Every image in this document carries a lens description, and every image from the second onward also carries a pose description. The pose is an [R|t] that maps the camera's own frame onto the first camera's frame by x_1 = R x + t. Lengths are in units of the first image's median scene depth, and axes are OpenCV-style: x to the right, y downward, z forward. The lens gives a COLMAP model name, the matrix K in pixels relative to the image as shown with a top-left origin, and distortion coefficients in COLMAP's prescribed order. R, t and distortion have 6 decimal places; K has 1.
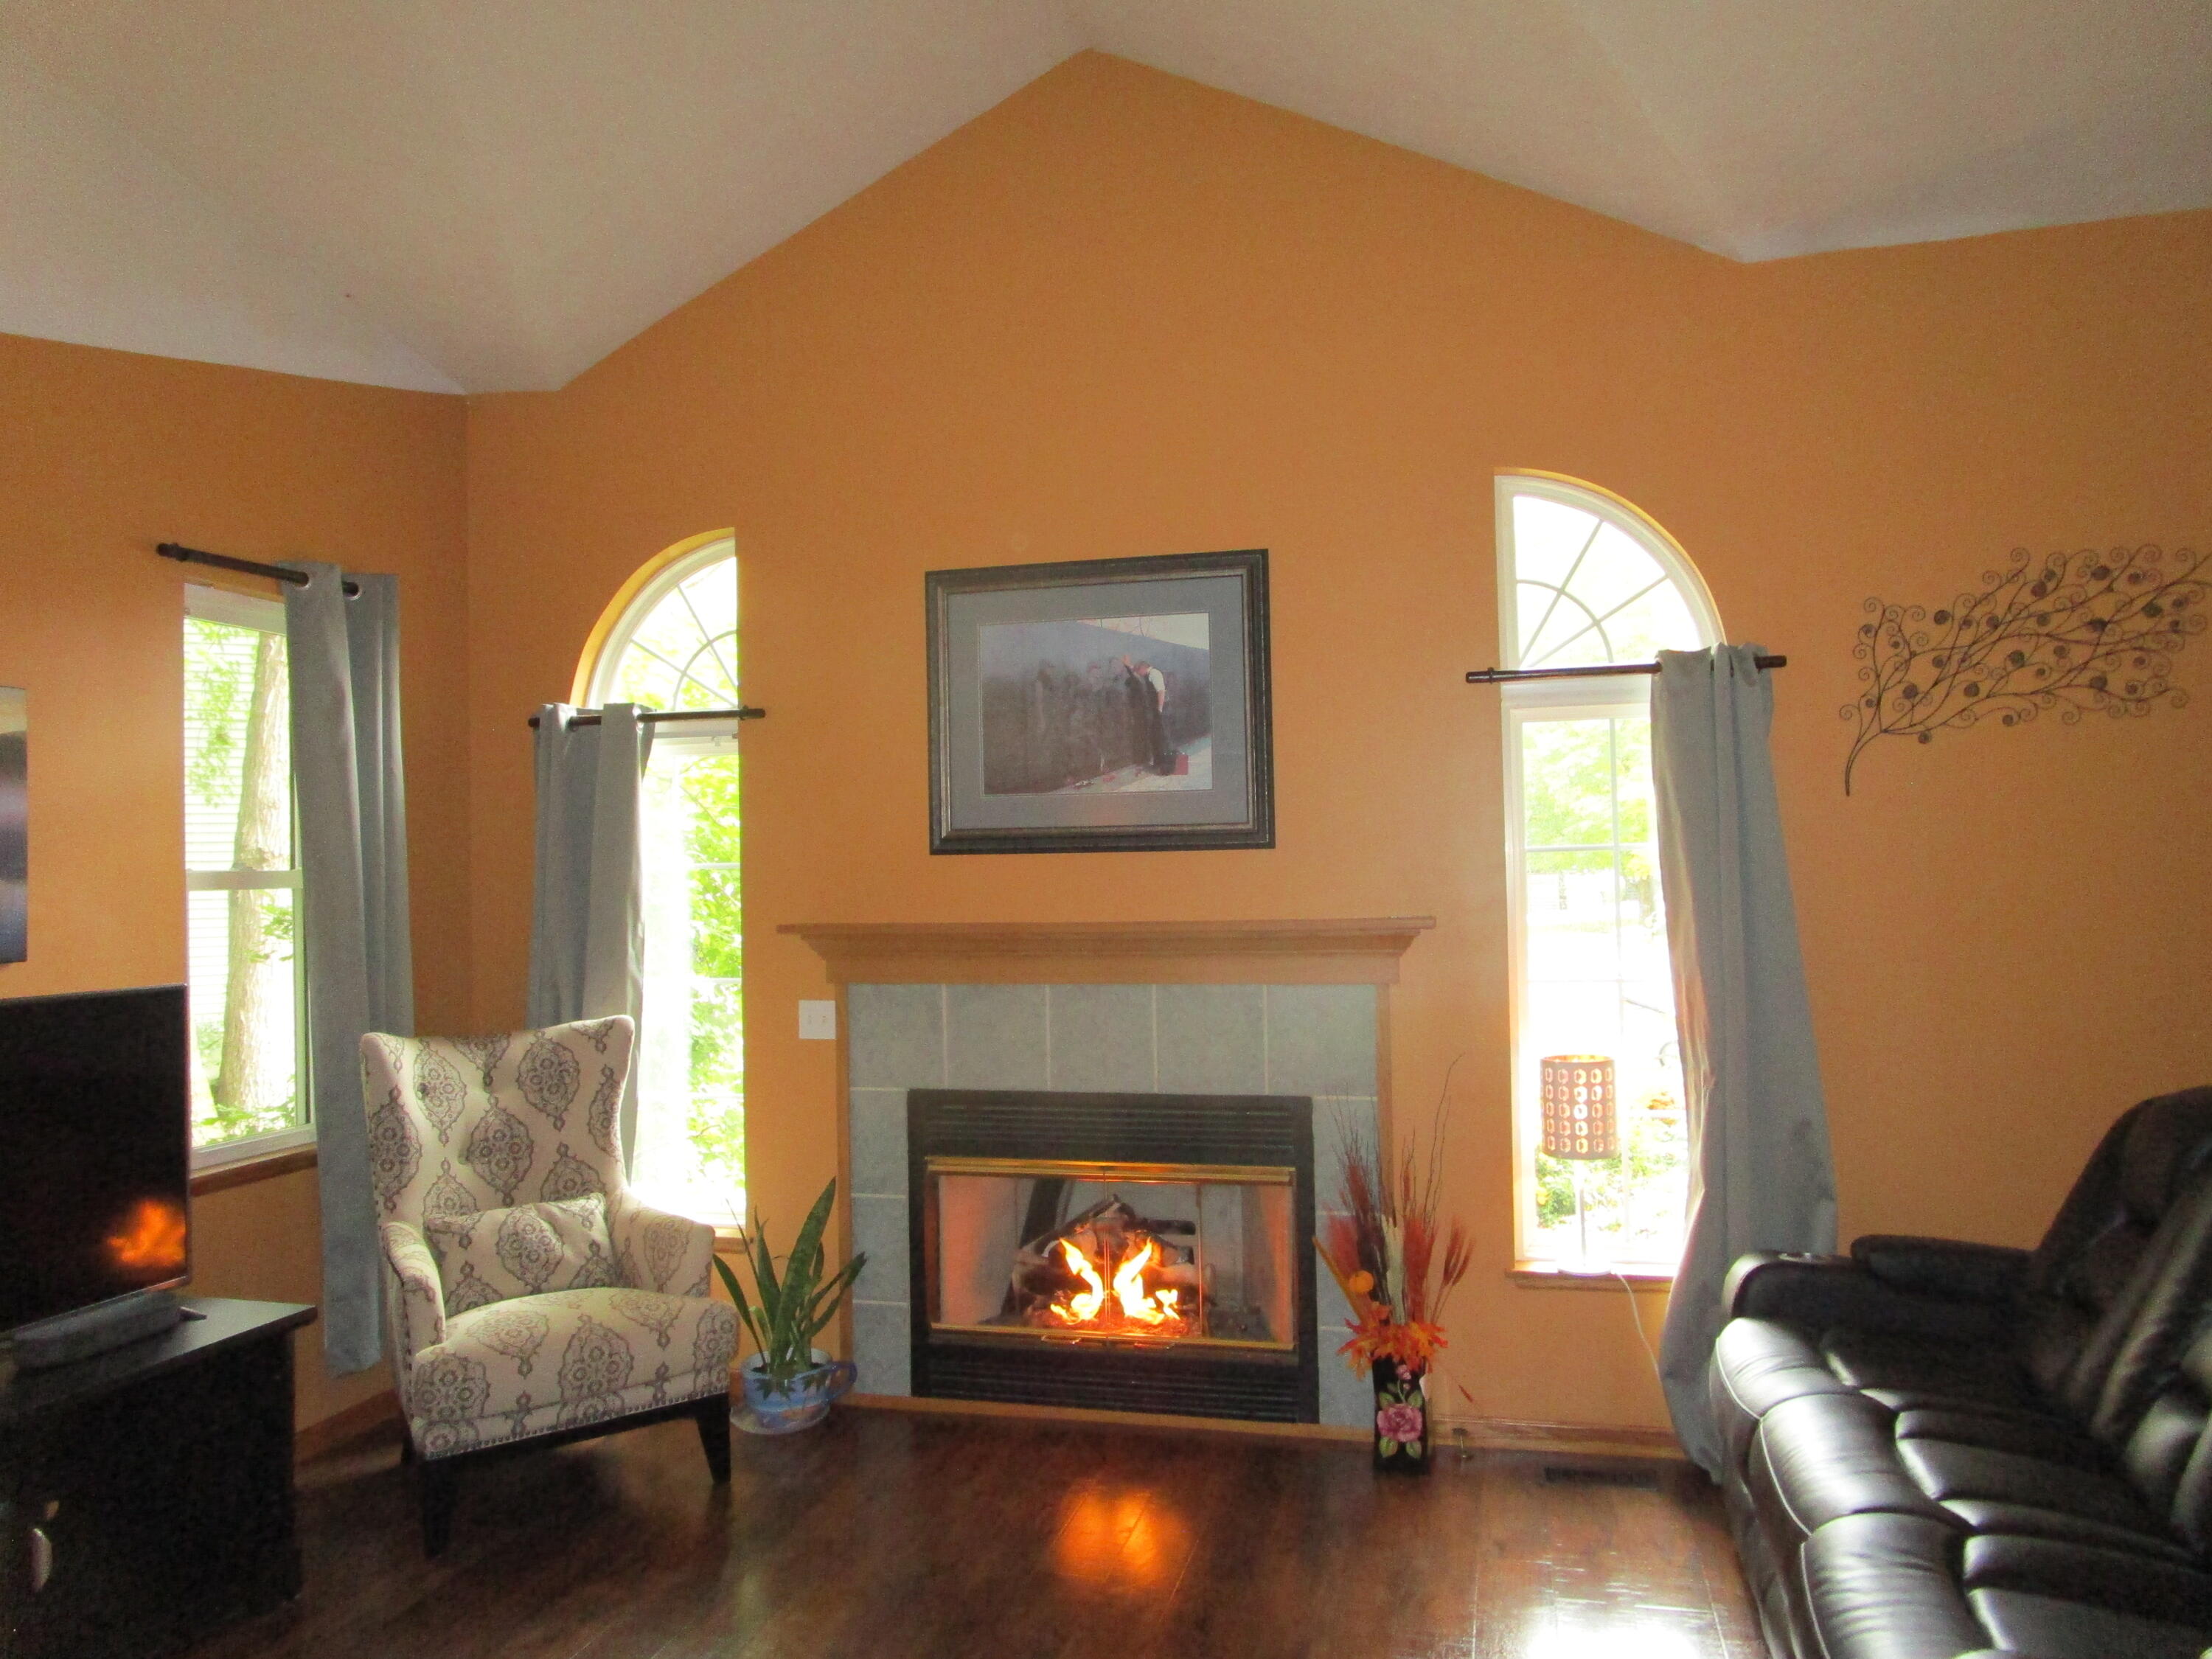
lens RADIAL K [[1593.7, 0, 1111.7], [0, 1593.7, 836.7], [0, 0, 1]] dist [-0.025362, 0.019058]
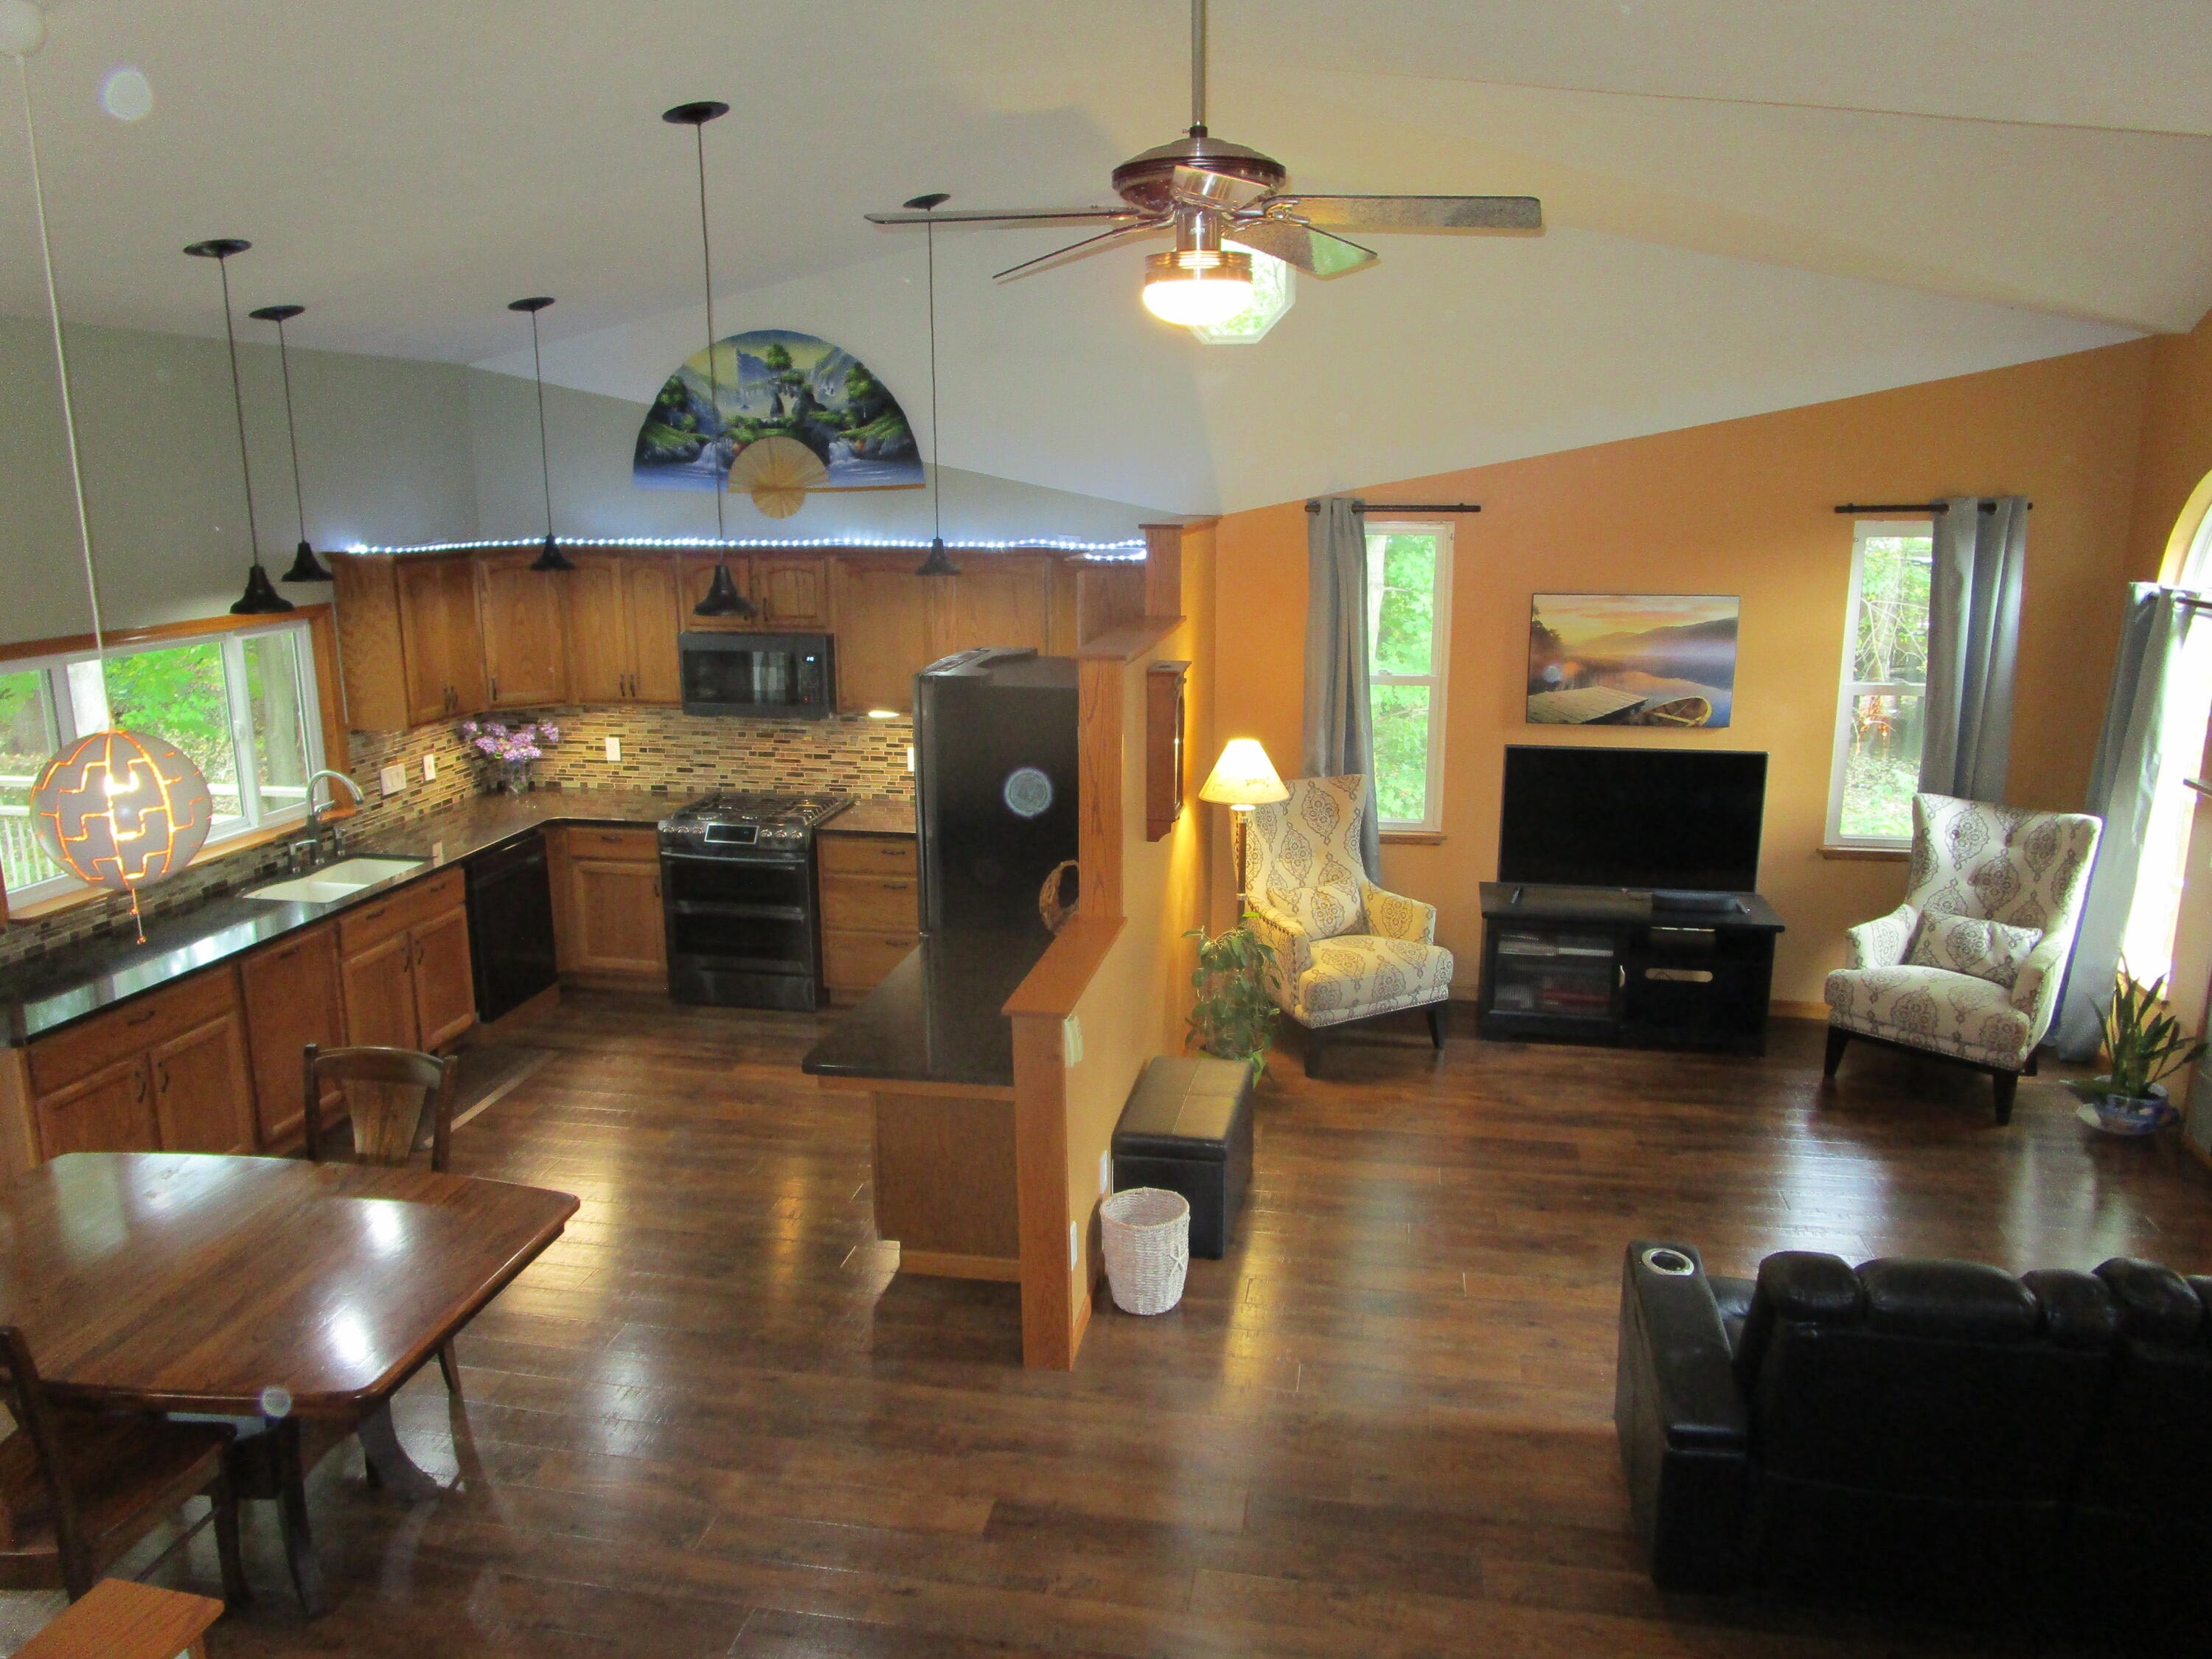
lens RADIAL K [[1593.7, 0, 1108.5], [0, 1593.7, 842.6], [0, 0, 1]] dist [-0.025362, 0.019058]
pose [[0.065193, 0.247550, -0.966679, 1.053421], [0.027019, 0.967947, 0.249697, -0.253905], [0.997507, -0.042398, 0.056415, 0.043283]]
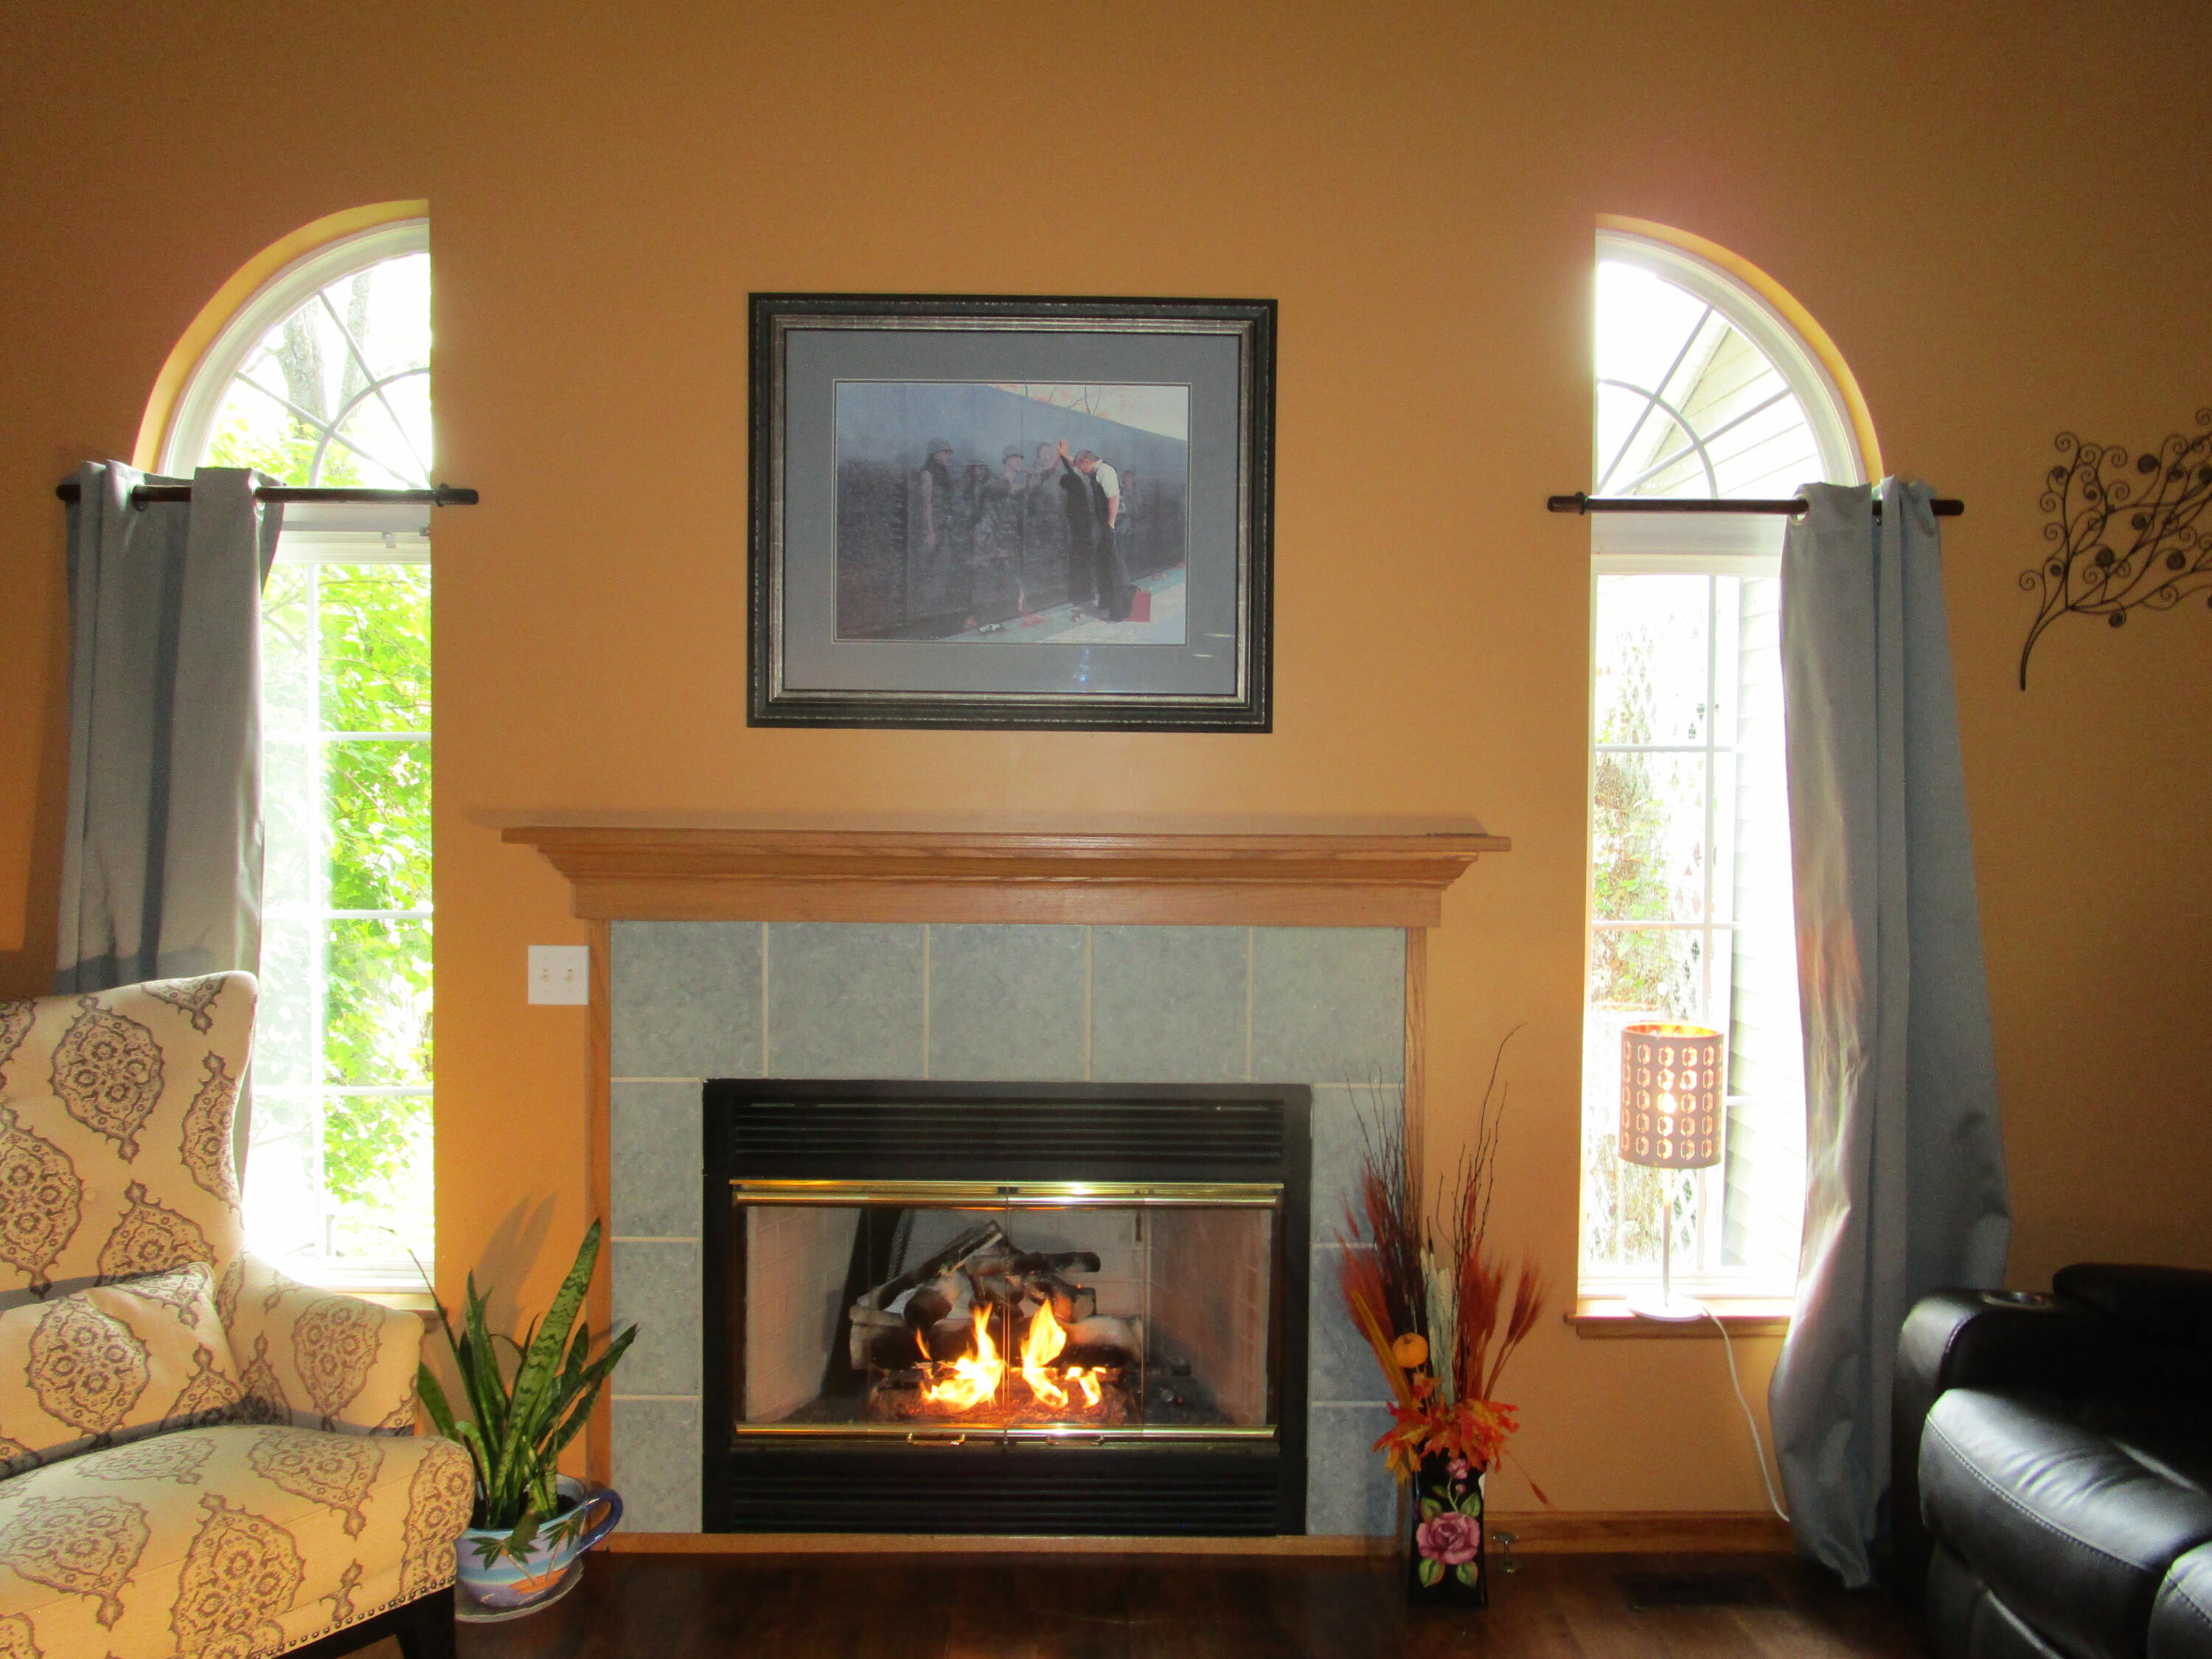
lens RADIAL K [[1694.7, 0, 1108.2], [0, 1694.7, 826.3], [0, 0, 1]] dist [-0.034898, 0.017826]
pose [[0.965259, 0.020041, 0.260524, -0.159903], [-0.033113, 0.998398, 0.045882, 0.016216], [-0.259187, -0.052914, 0.964377, 0.299705]]
